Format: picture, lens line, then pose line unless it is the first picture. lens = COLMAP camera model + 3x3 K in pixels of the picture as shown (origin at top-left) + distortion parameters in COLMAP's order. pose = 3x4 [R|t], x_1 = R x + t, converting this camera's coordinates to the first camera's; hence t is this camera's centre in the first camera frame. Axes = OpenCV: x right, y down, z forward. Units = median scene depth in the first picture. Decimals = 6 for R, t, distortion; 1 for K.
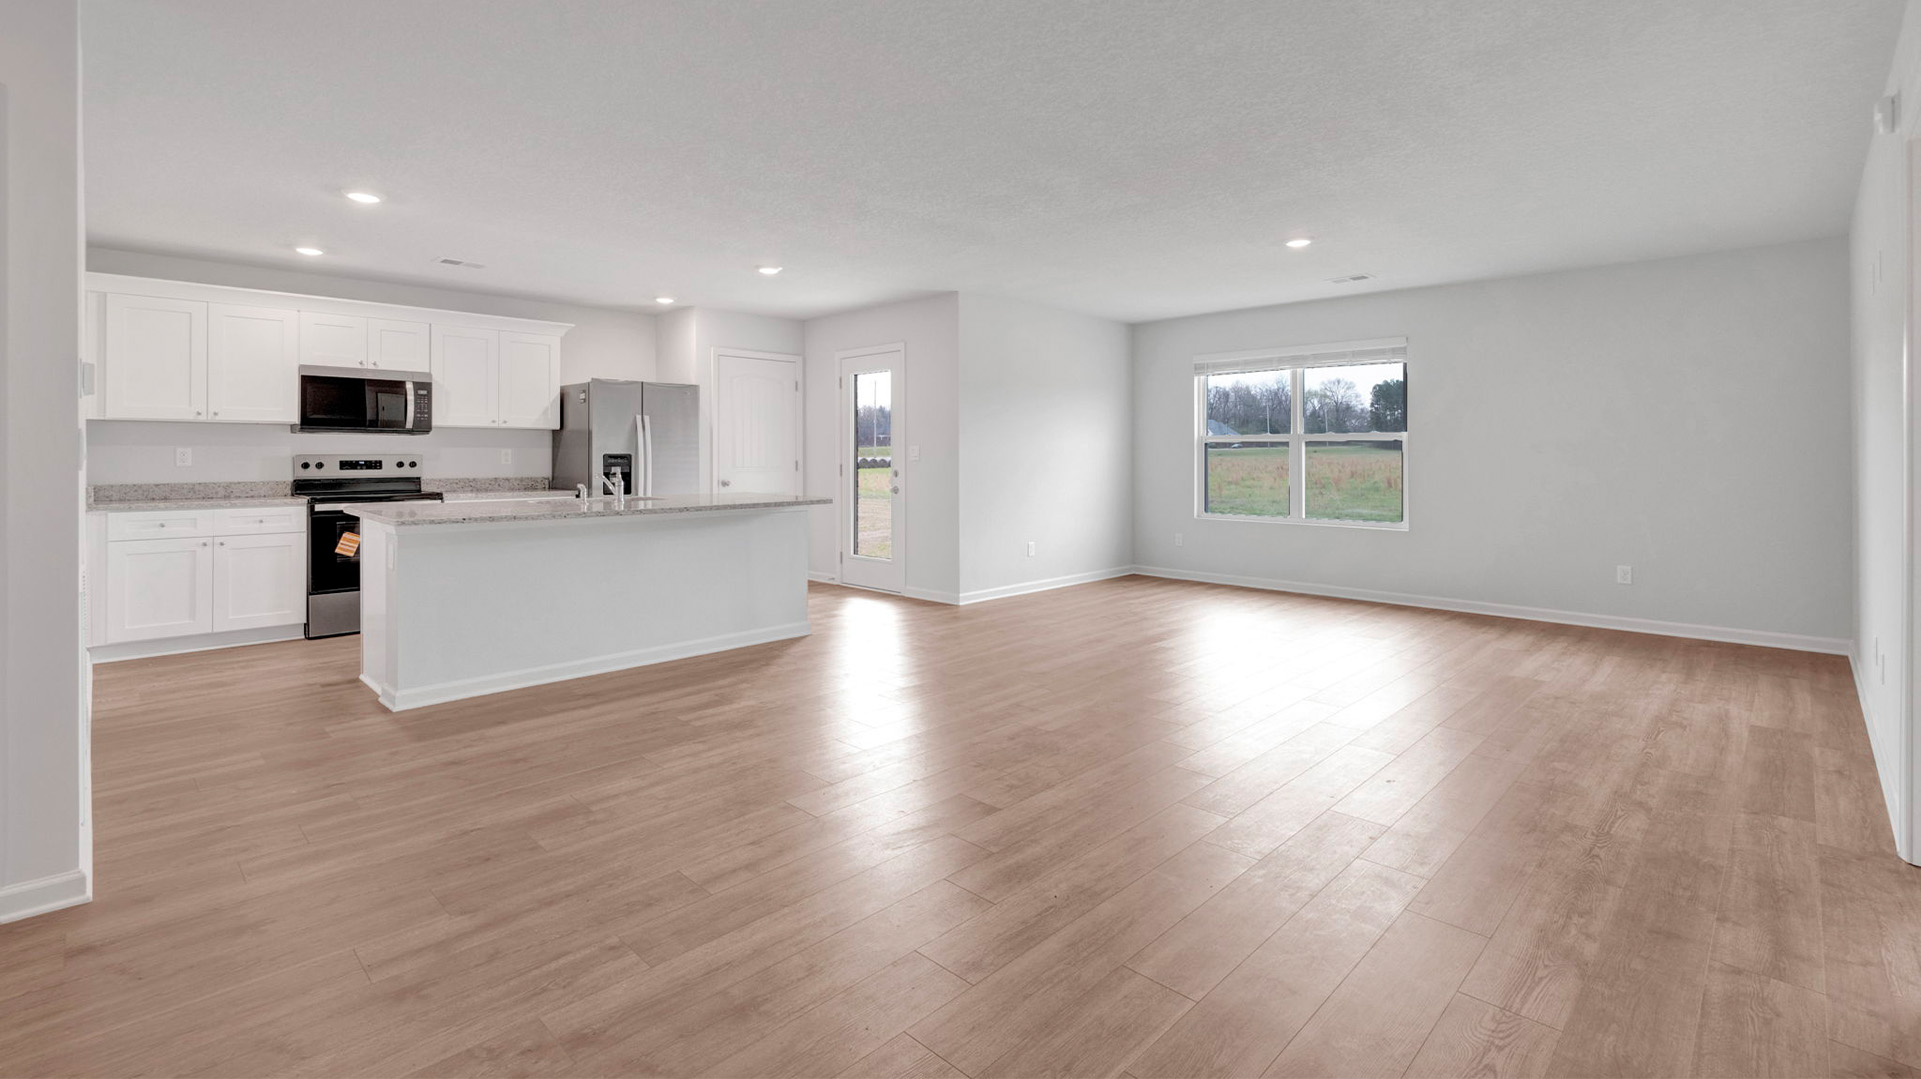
lens RADIAL K [[868.2, 0, 961.7], [0, 868.2, 490.3], [0, 0, 1]] dist [0.004813, -0.001091]
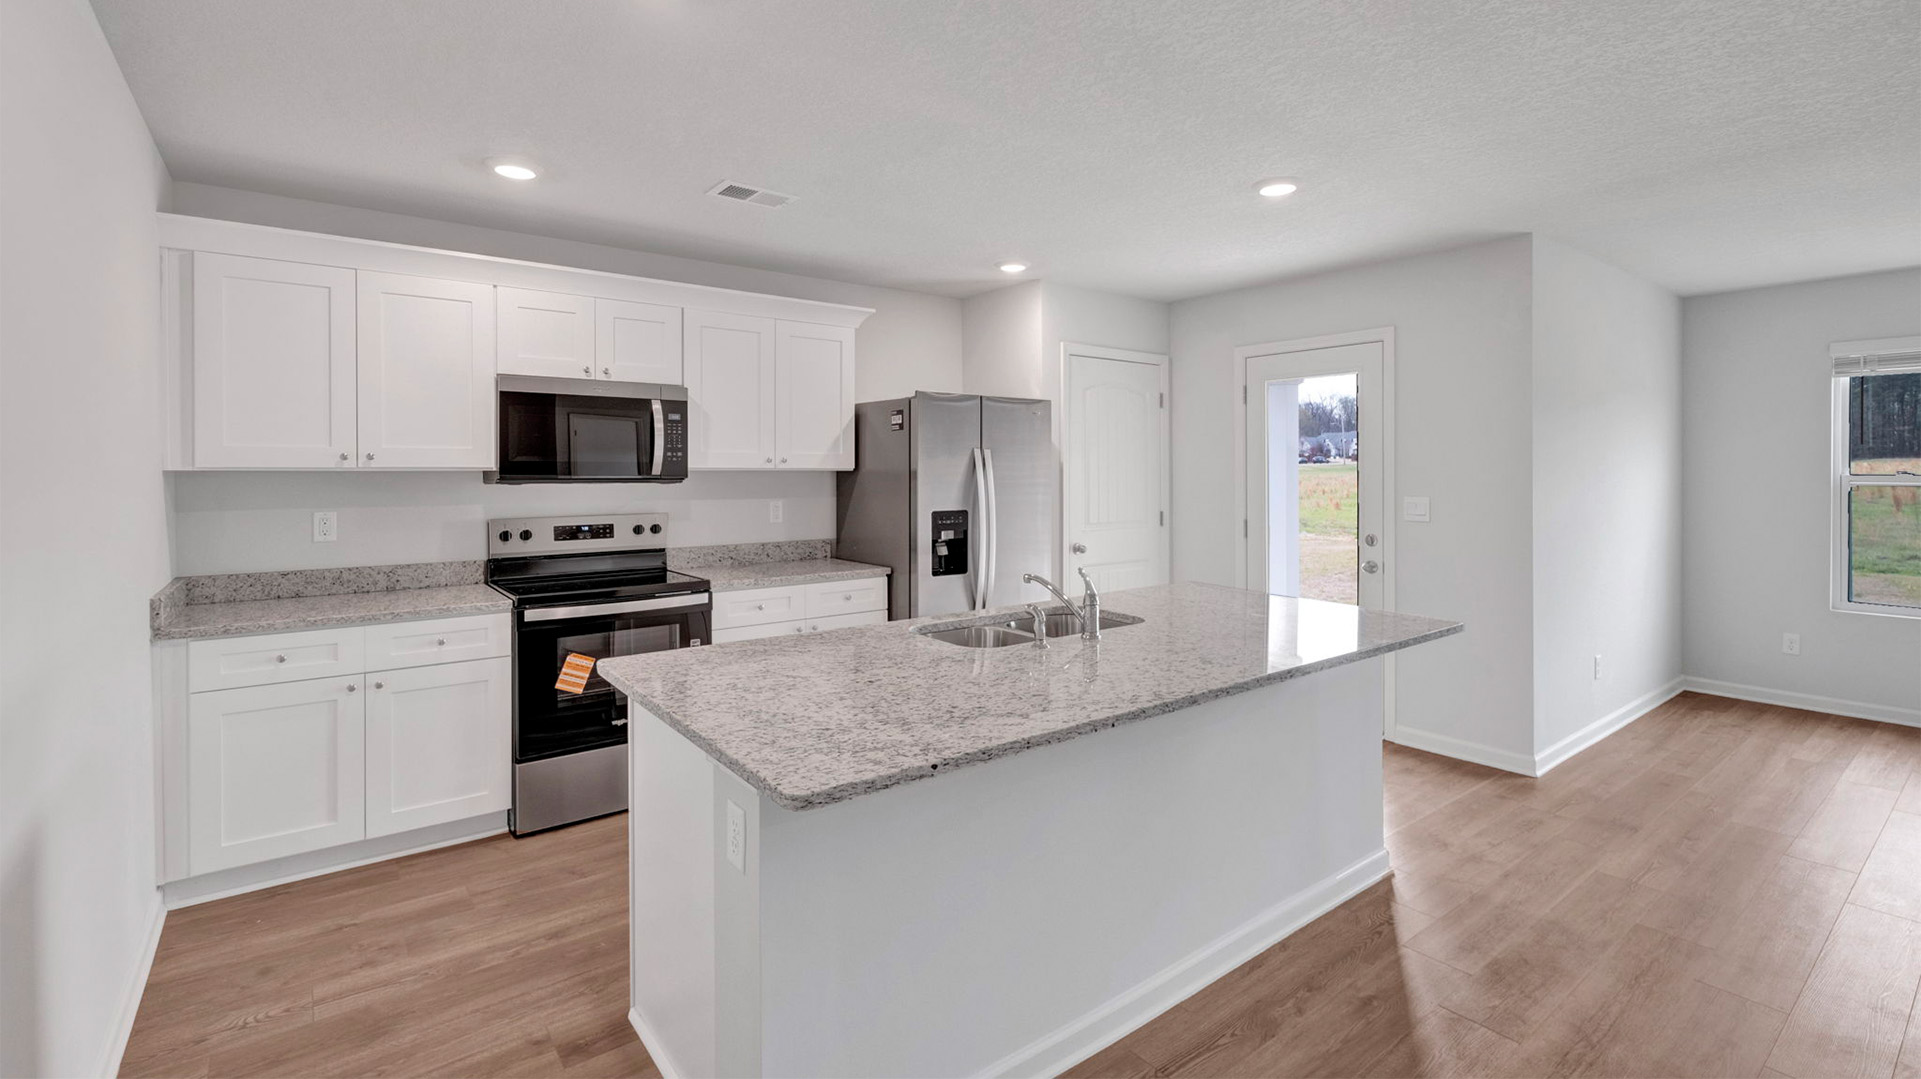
lens RADIAL K [[868.2, 0, 971.3], [0, 868.2, 520.1], [0, 0, 1]] dist [0.004813, -0.001091]
pose [[0.991680, 0.007480, -0.128507, -0.329391], [-0.005129, 0.999814, 0.018619, -0.051231], [0.128622, -0.017805, 0.991534, 0.408841]]
